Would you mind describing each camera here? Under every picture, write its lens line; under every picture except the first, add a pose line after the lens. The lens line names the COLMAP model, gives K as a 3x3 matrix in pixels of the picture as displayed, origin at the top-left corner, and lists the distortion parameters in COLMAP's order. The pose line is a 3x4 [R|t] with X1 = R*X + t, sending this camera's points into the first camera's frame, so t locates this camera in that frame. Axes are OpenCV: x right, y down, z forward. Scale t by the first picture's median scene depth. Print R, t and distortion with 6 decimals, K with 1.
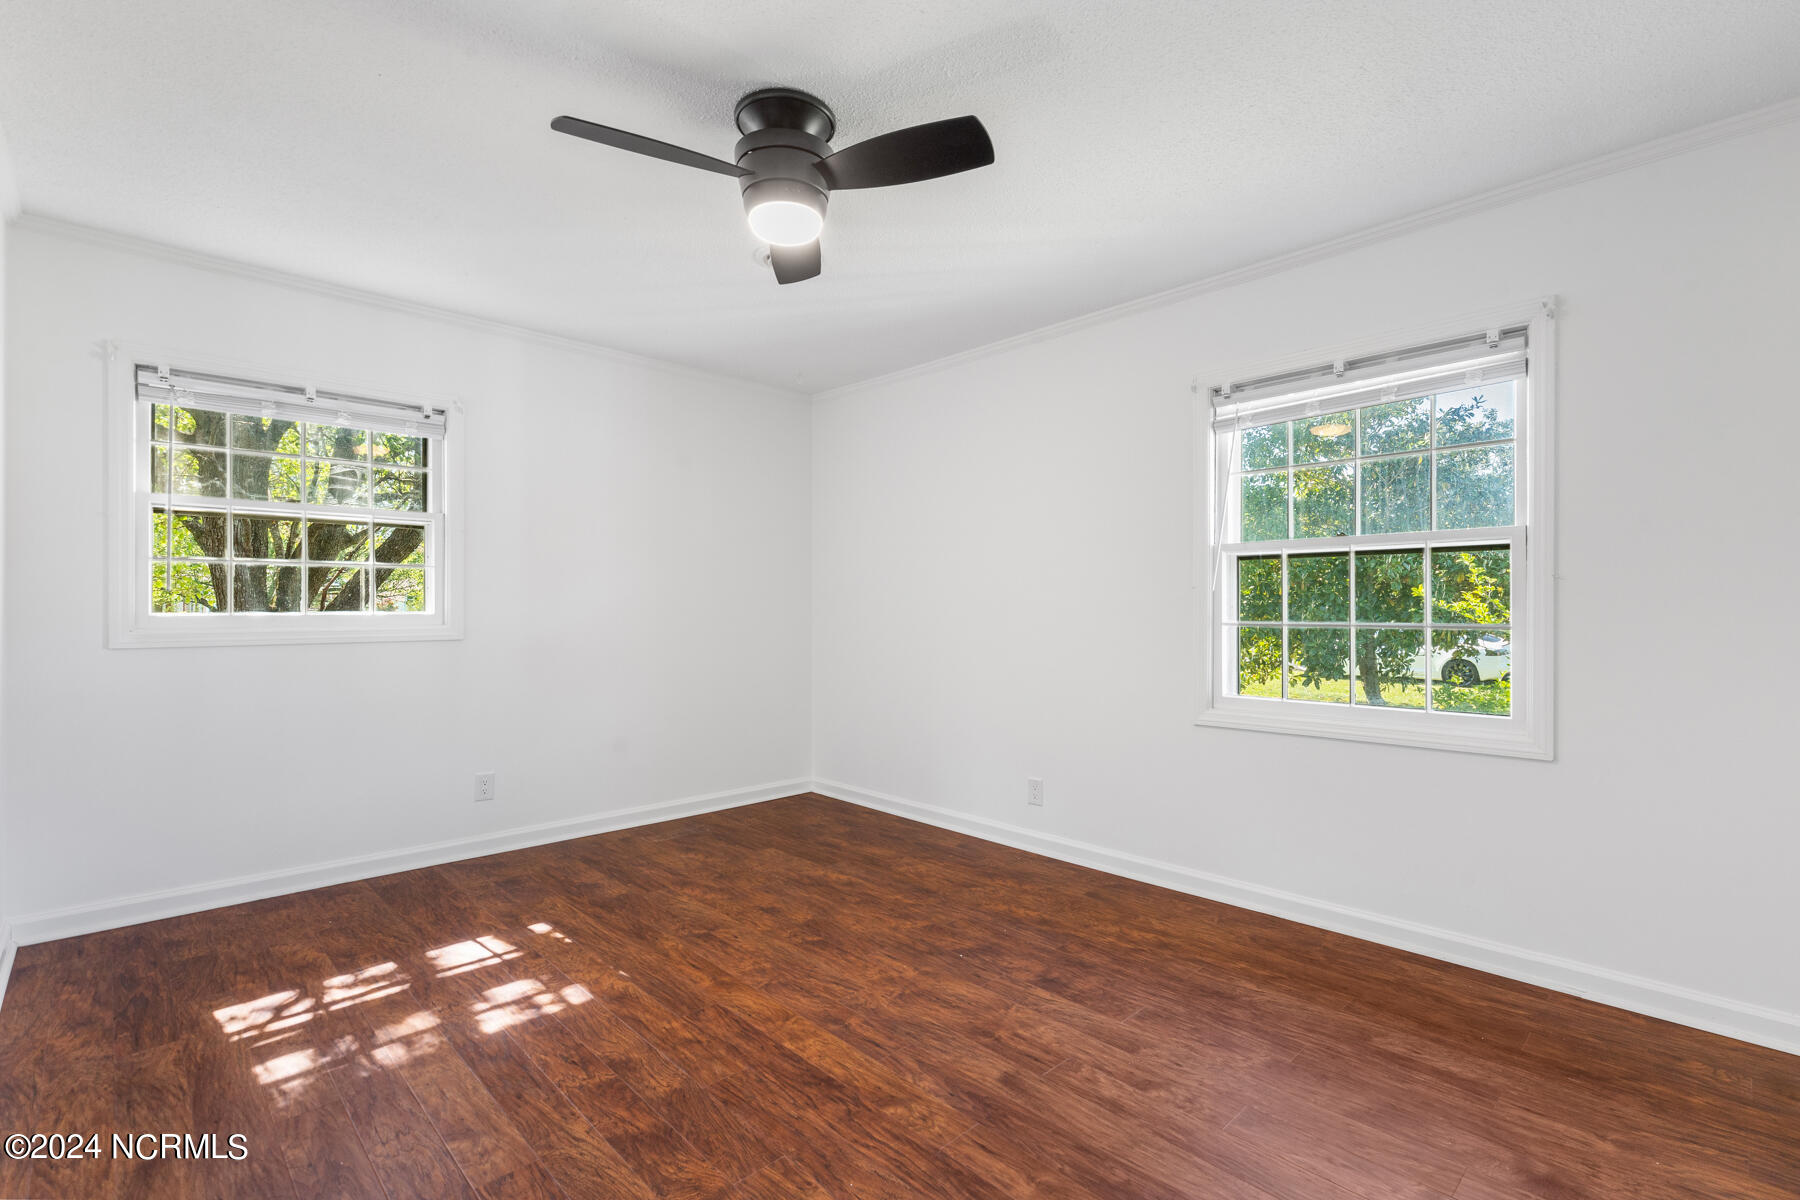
lens RADIAL K [[837.9, 0, 899.0], [0, 837.9, 603.5], [0, 0, 1]] dist [0.008035, -0.002769]
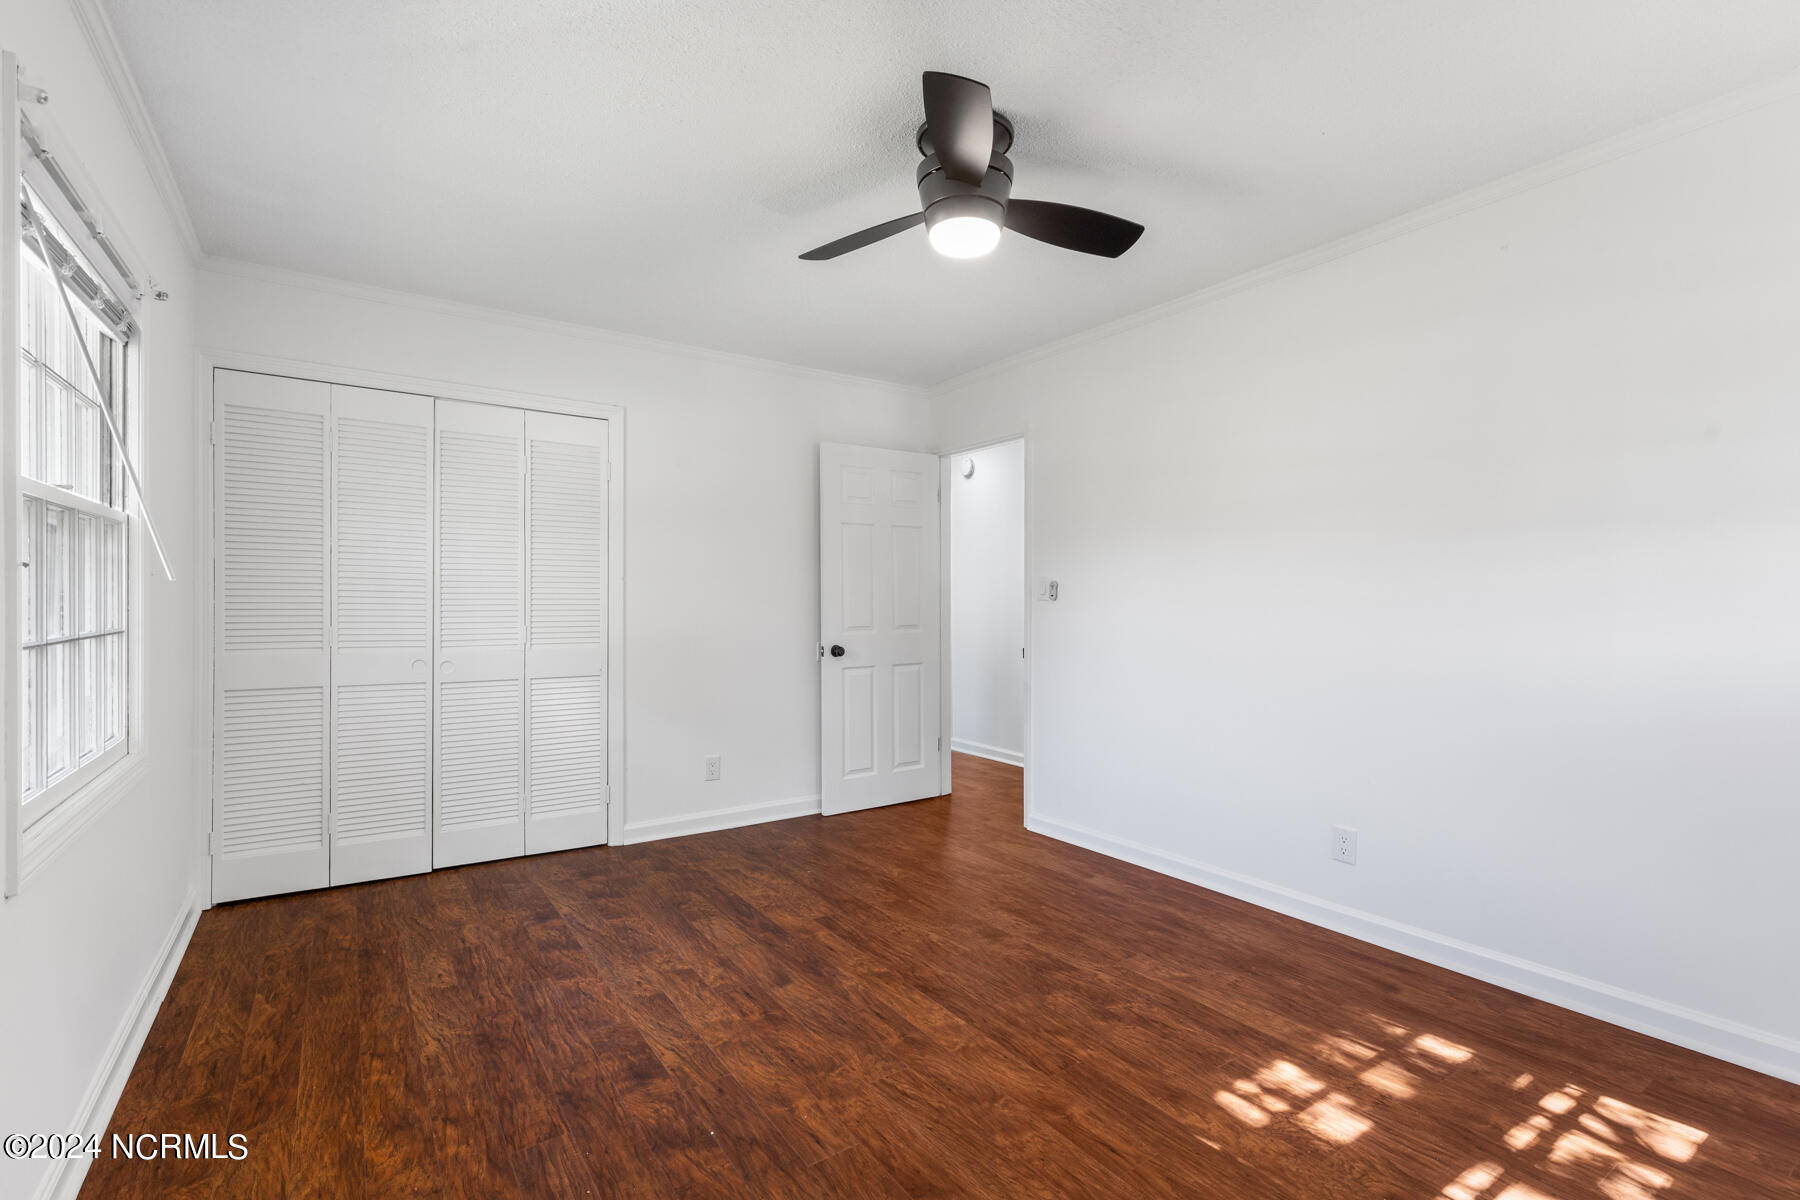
lens RADIAL K [[837.9, 0, 900.2], [0, 837.9, 598.5], [0, 0, 1]] dist [0.008035, -0.002769]
pose [[-0.986921, 0.000932, 0.161204, -0.216928], [0.000519, 0.999996, -0.002602, -0.003177], [-0.161206, -0.002484, -0.986918, 1.960700]]
